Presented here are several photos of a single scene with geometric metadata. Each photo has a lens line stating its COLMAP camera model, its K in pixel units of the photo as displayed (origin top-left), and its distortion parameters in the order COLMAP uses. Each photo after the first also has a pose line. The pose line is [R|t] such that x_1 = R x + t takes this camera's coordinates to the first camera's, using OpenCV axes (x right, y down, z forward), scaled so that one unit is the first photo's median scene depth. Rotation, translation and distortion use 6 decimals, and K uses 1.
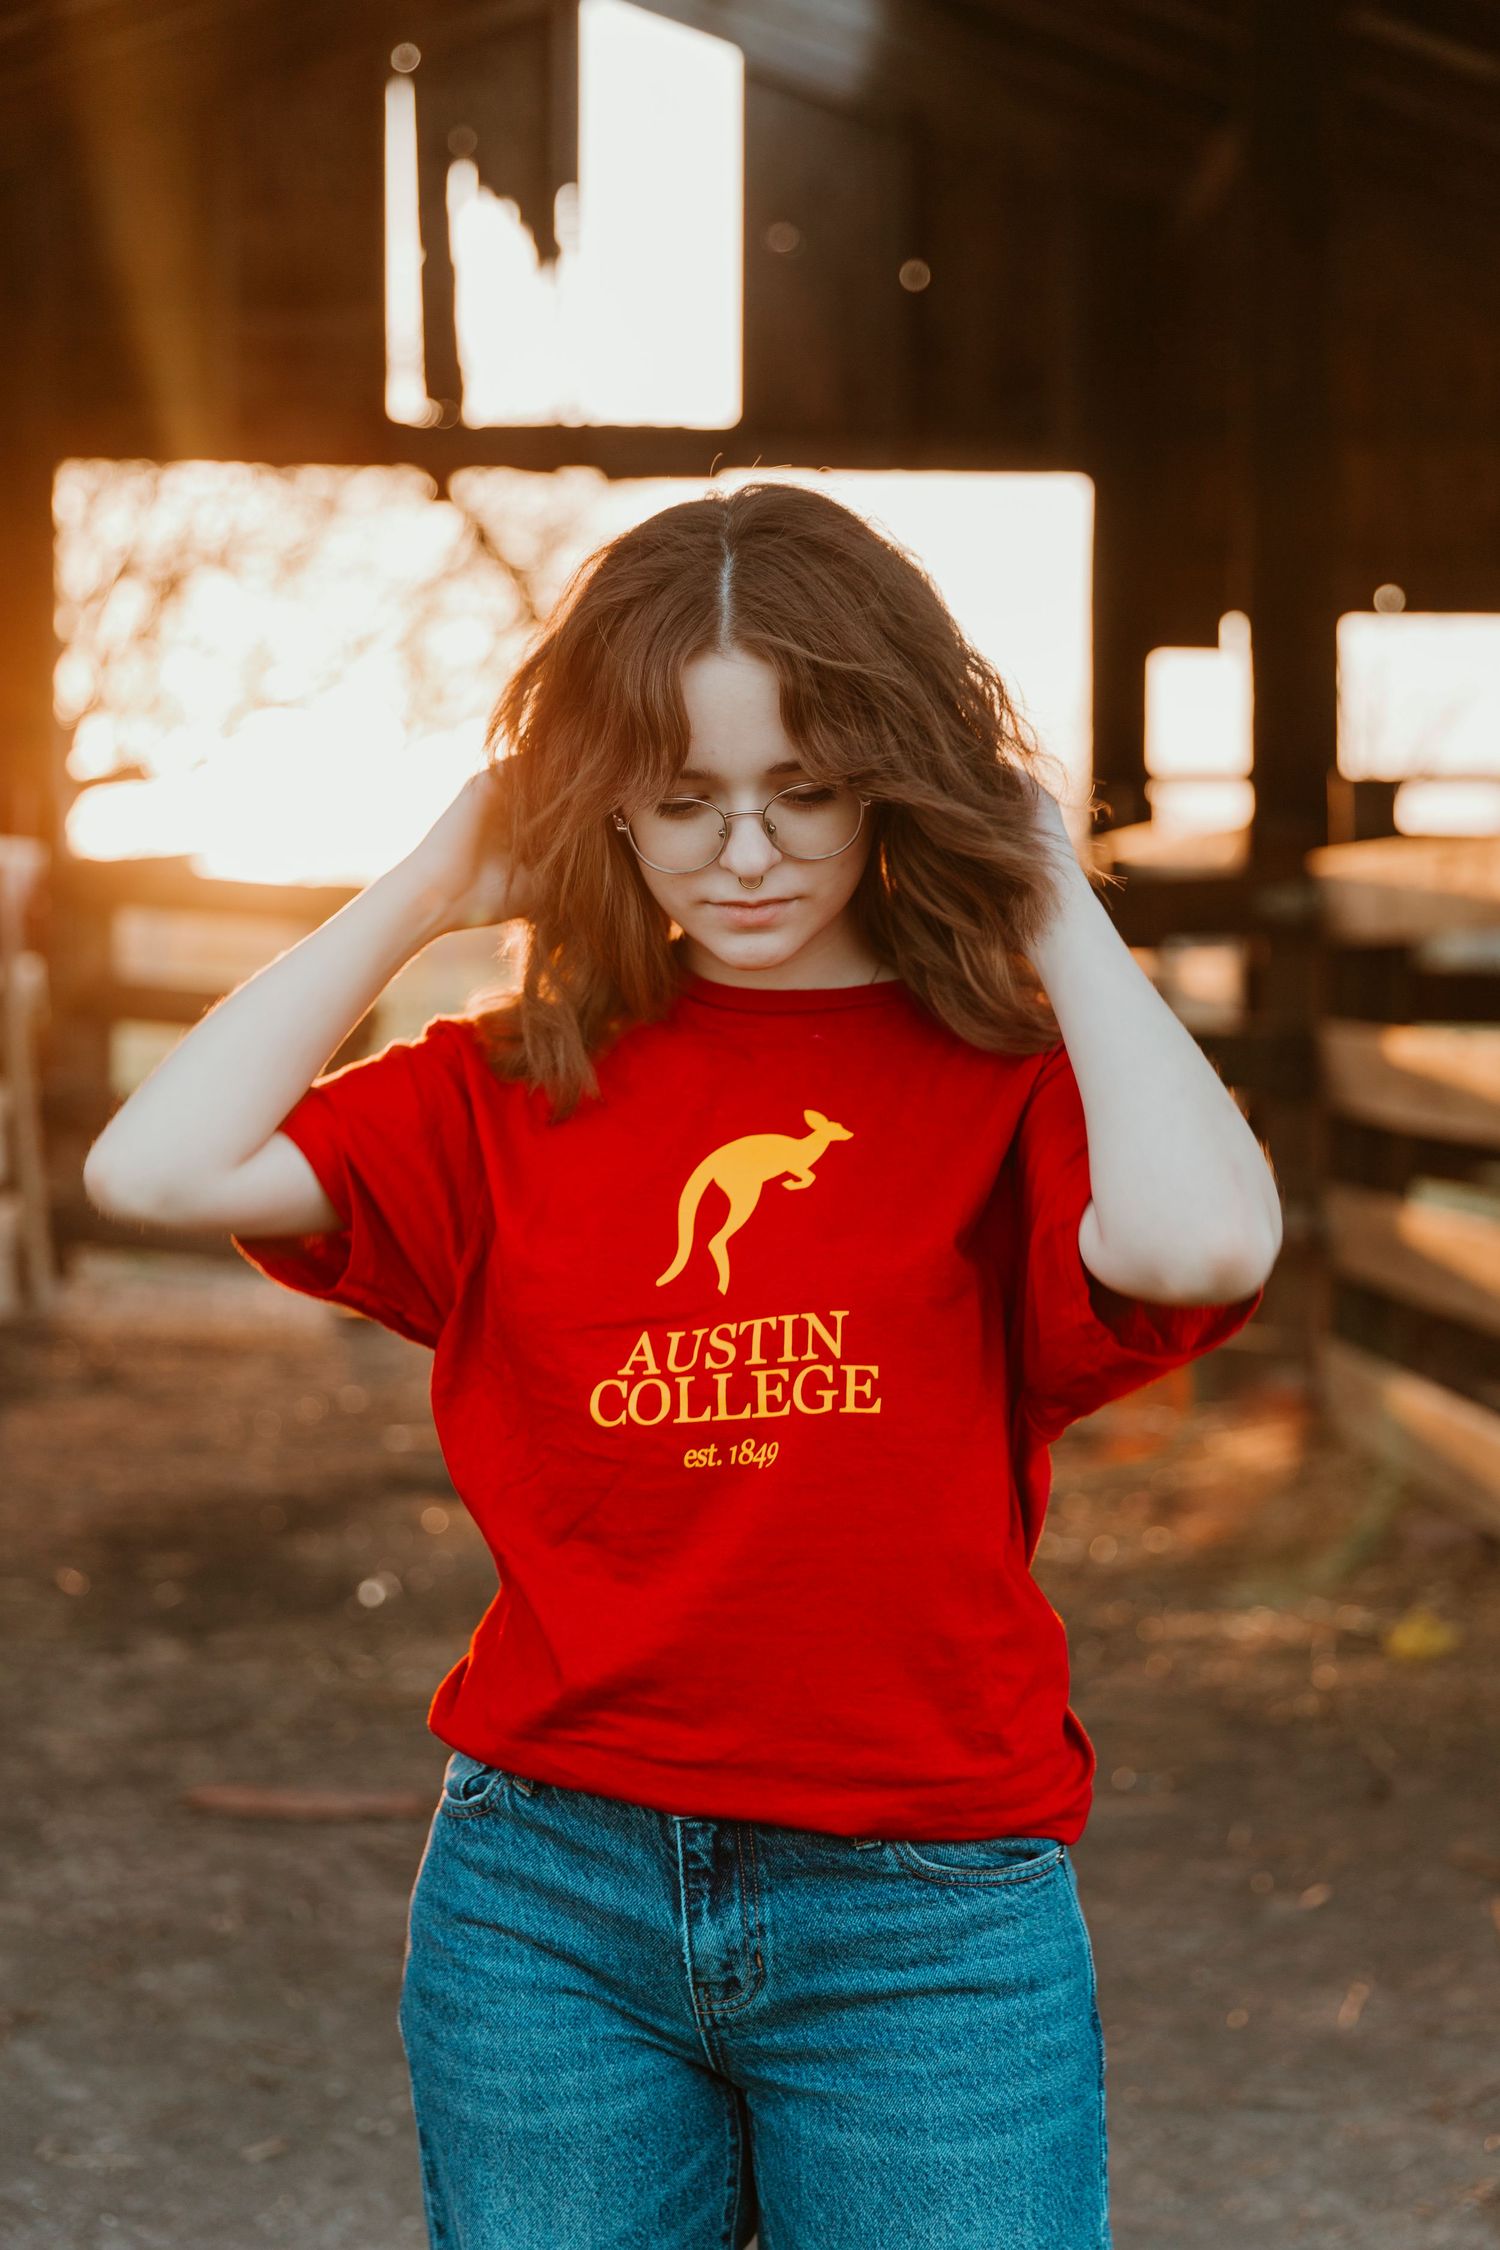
lens RADIAL K [[3574.0, 0, 750.0], [0, 3574.0, 1125.0], [0, 0, 1]] dist [-0.002223, -0.057583]
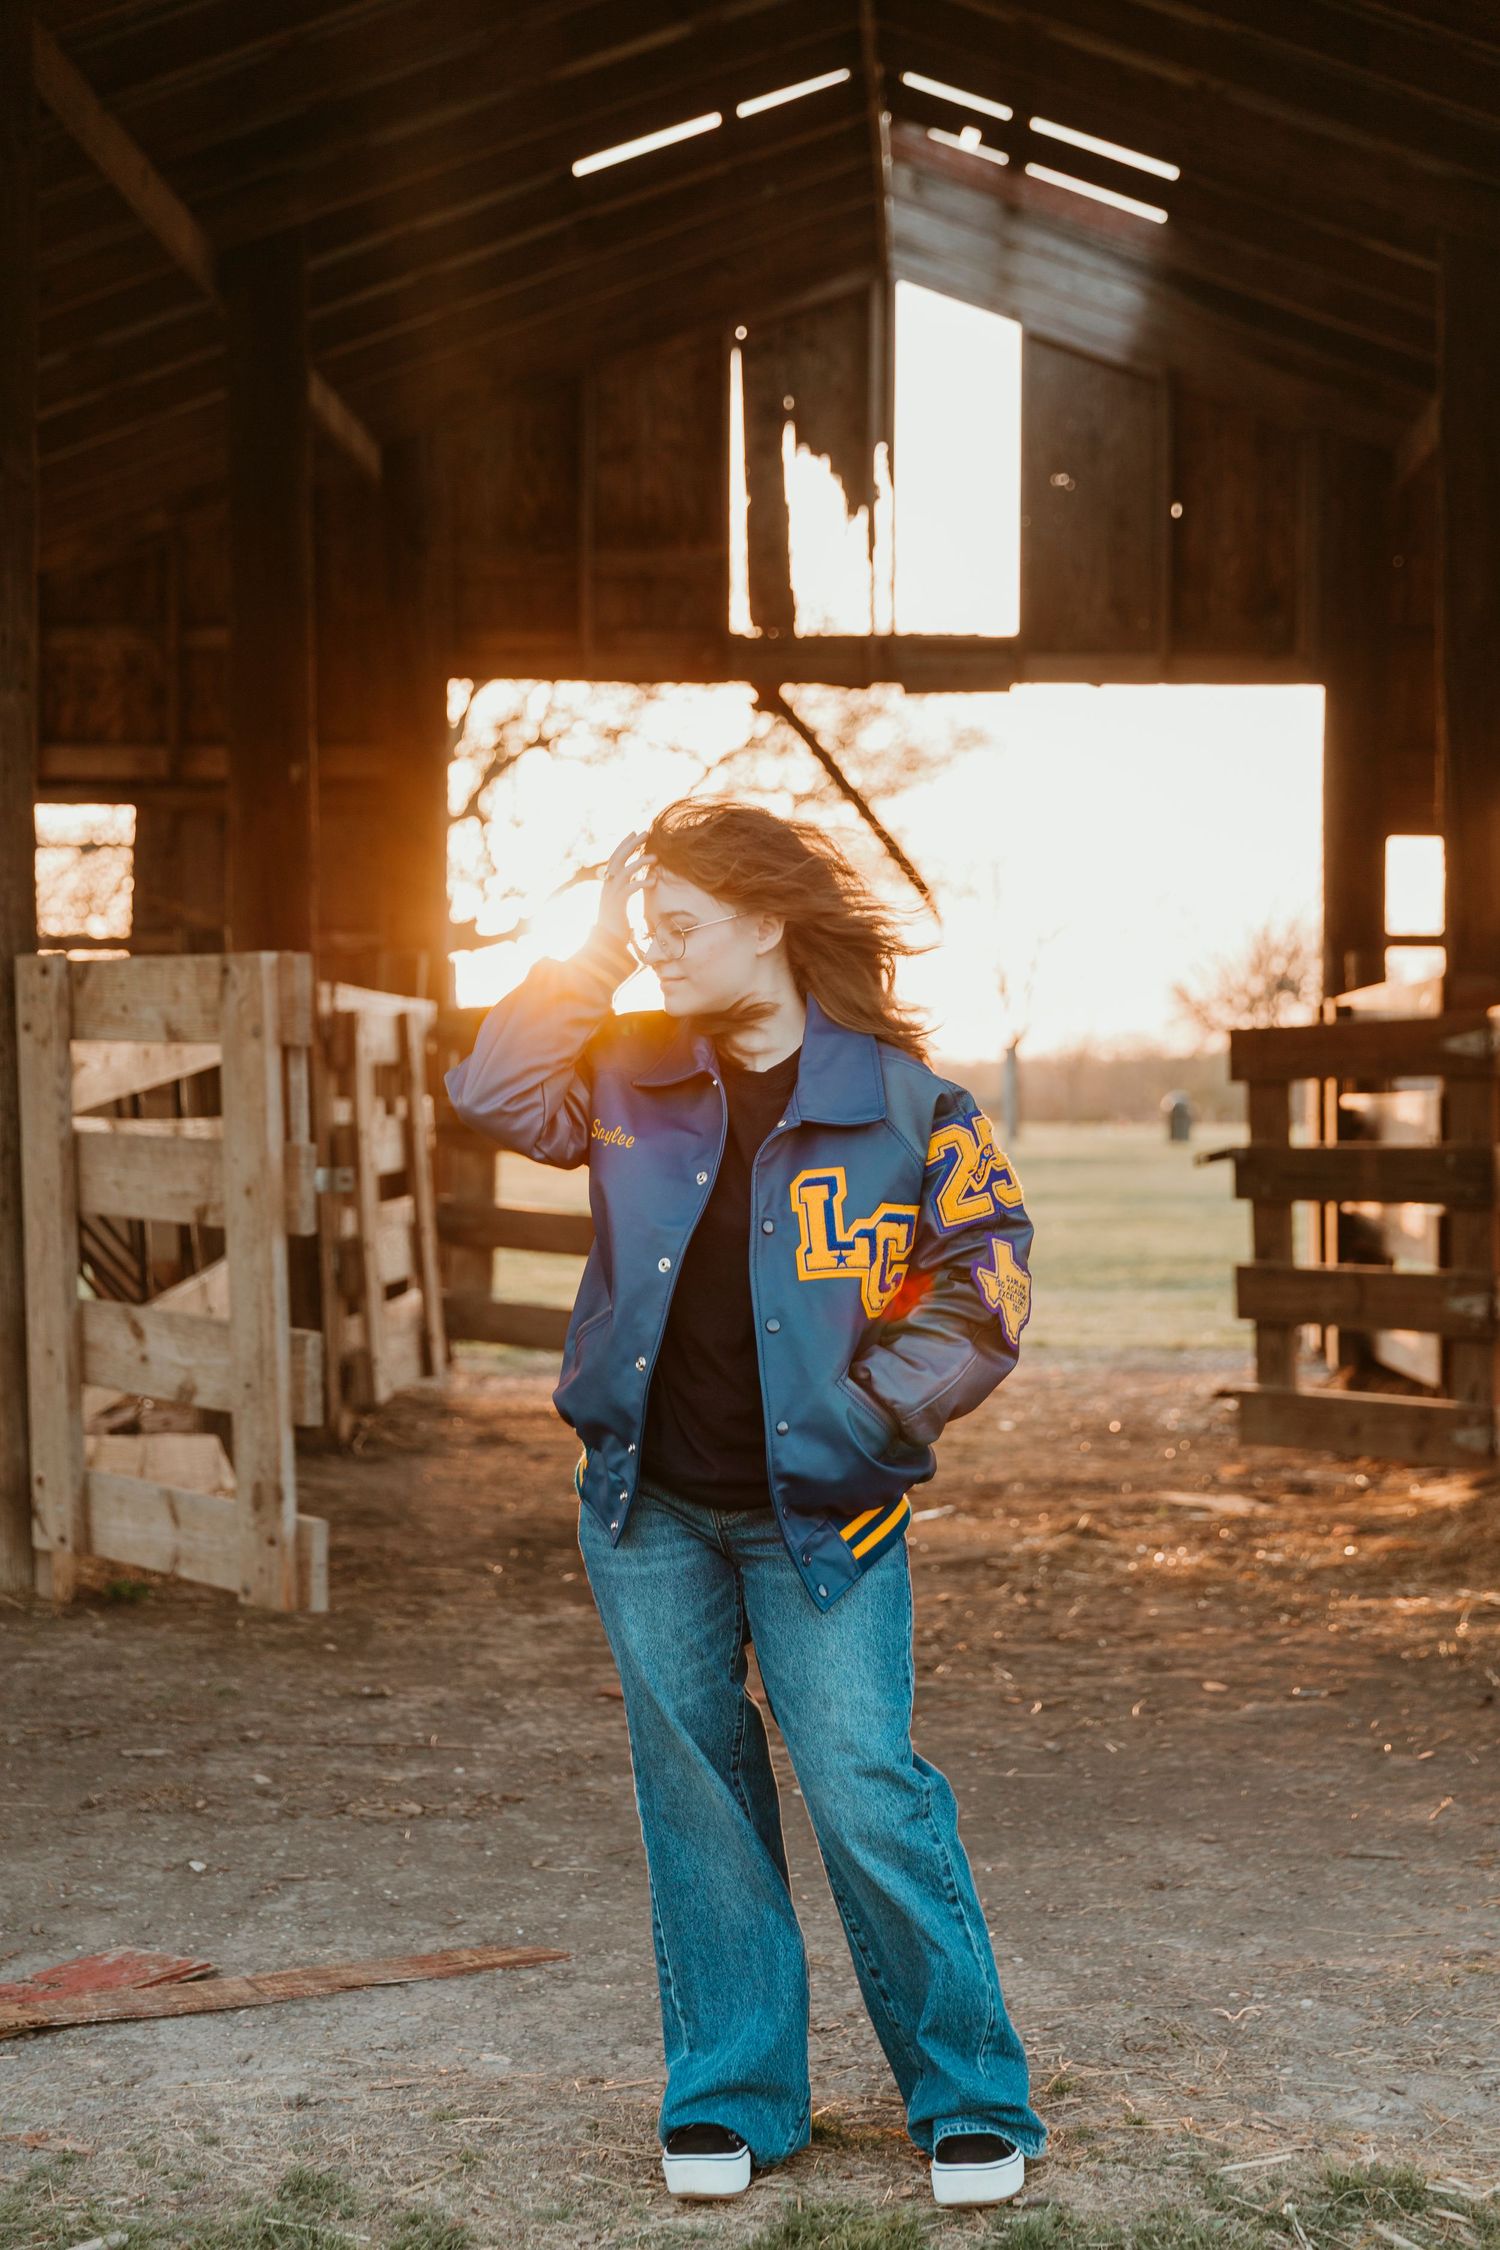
lens RADIAL K [[3650.9, 0, 750.0], [0, 3650.9, 1125.0], [0, 0, 1]] dist [-0.013307, 0.000067]
pose [[0.996603, 0.002739, -0.082310, 0.007952], [-0.006446, 0.998975, -0.044804, 0.021835], [0.082103, 0.045182, 0.995599, -0.250283]]
